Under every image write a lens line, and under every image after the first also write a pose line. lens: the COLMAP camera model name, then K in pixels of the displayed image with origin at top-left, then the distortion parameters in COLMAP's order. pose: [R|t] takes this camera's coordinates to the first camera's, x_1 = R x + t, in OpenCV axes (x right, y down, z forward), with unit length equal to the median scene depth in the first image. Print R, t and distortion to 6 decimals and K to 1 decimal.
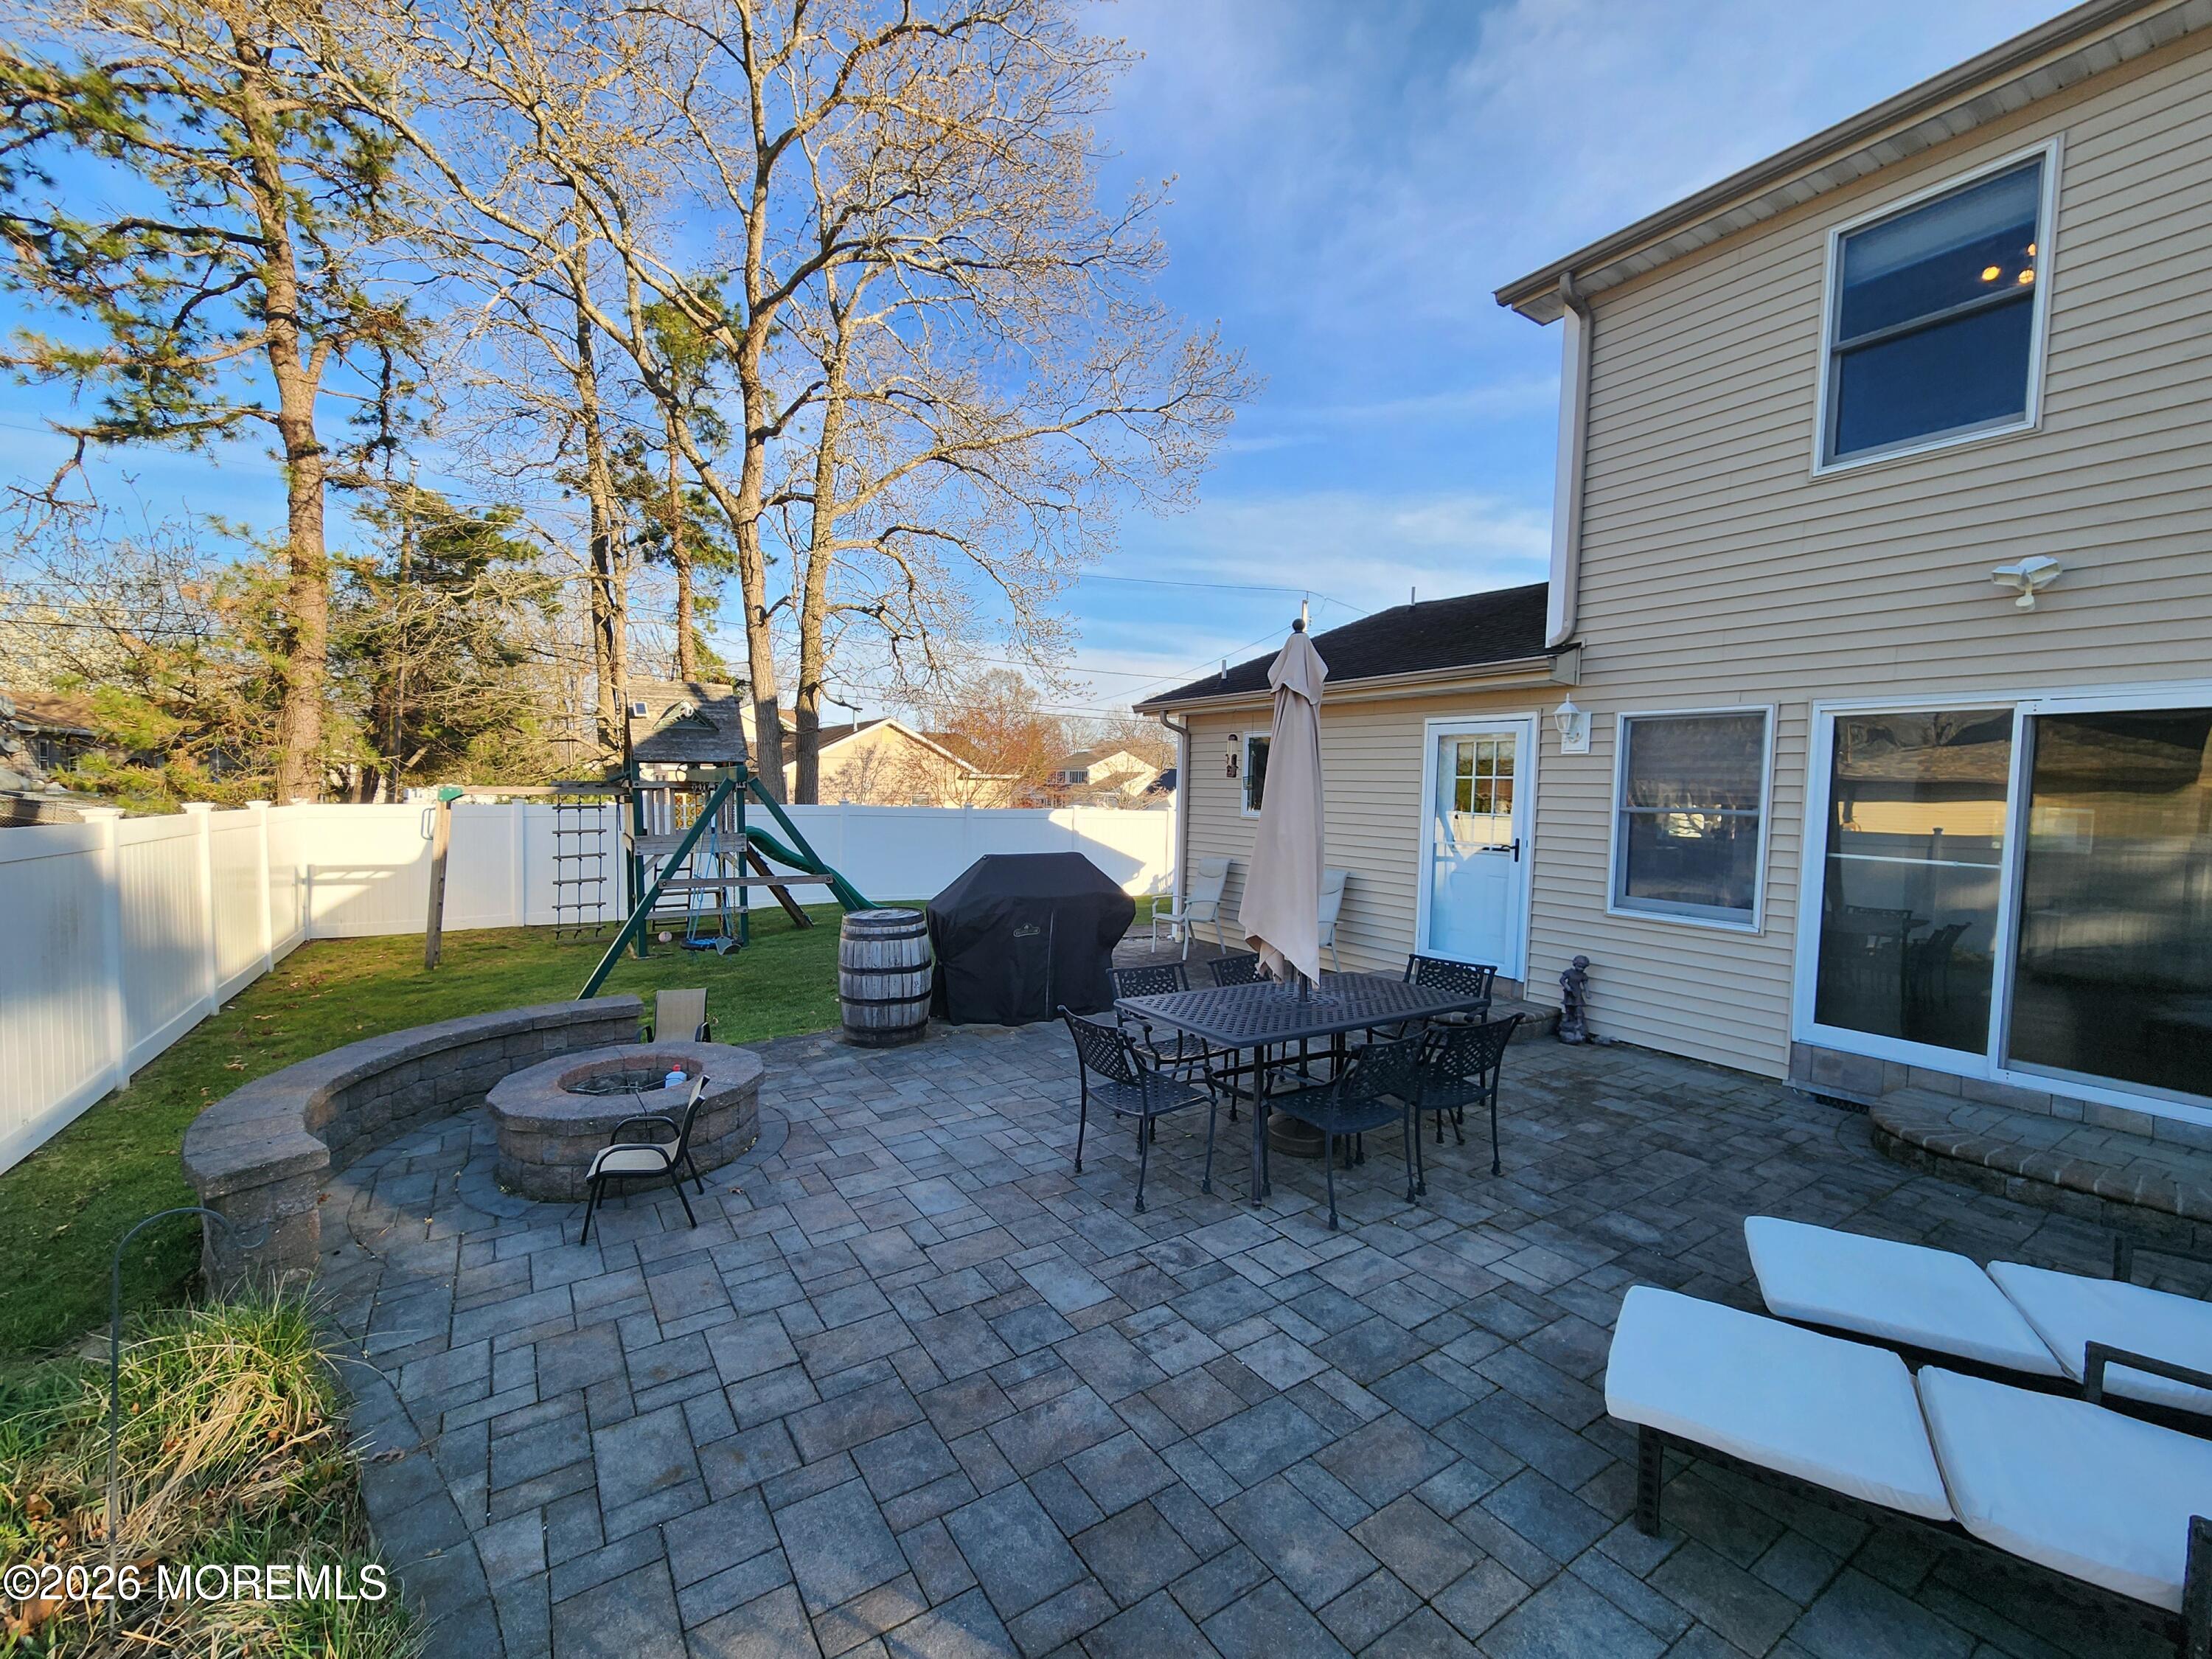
lens RADIAL K [[909.6, 0, 1106.0], [0, 909.6, 829.5], [0, 0, 1]] dist [0.002036, 0.000314]
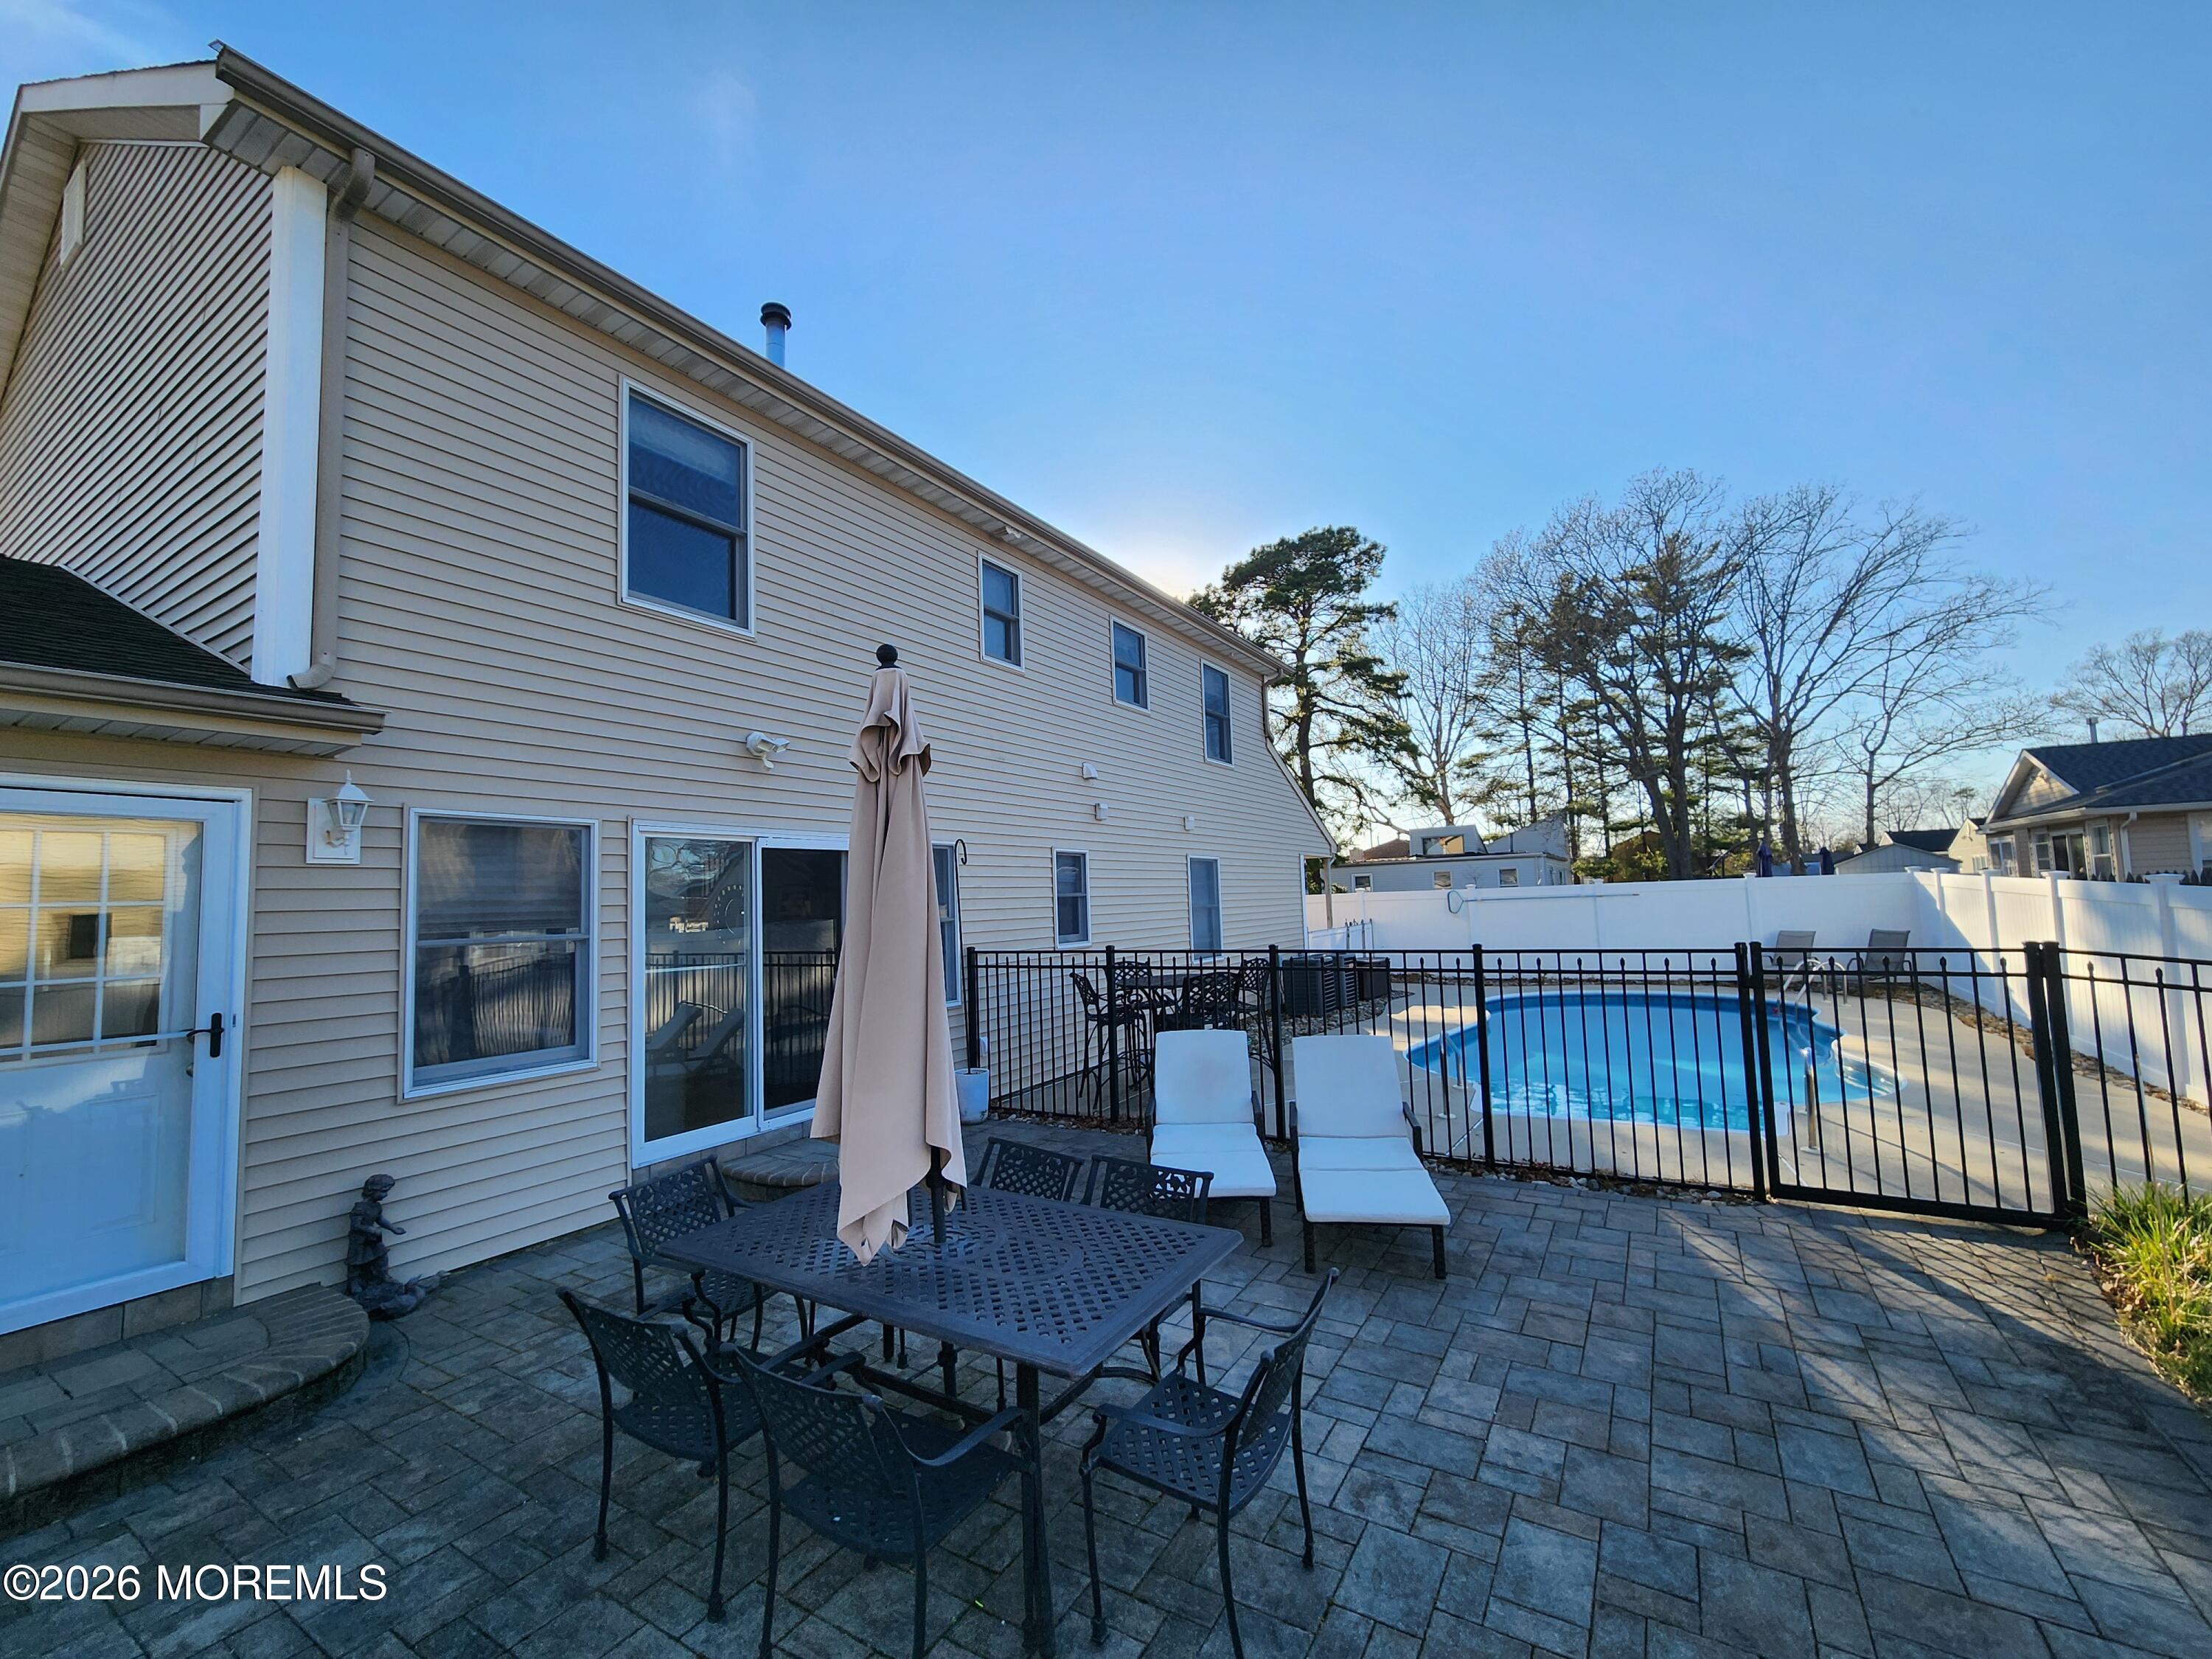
lens RADIAL K [[909.6, 0, 1106.0], [0, 909.6, 829.5], [0, 0, 1]] dist [0.002036, 0.000314]
pose [[-0.422921, 0.066514, 0.903722, -0.358554], [0.067737, 0.996833, -0.041667, -0.053720], [-0.903631, 0.043594, -0.426087, 0.962637]]
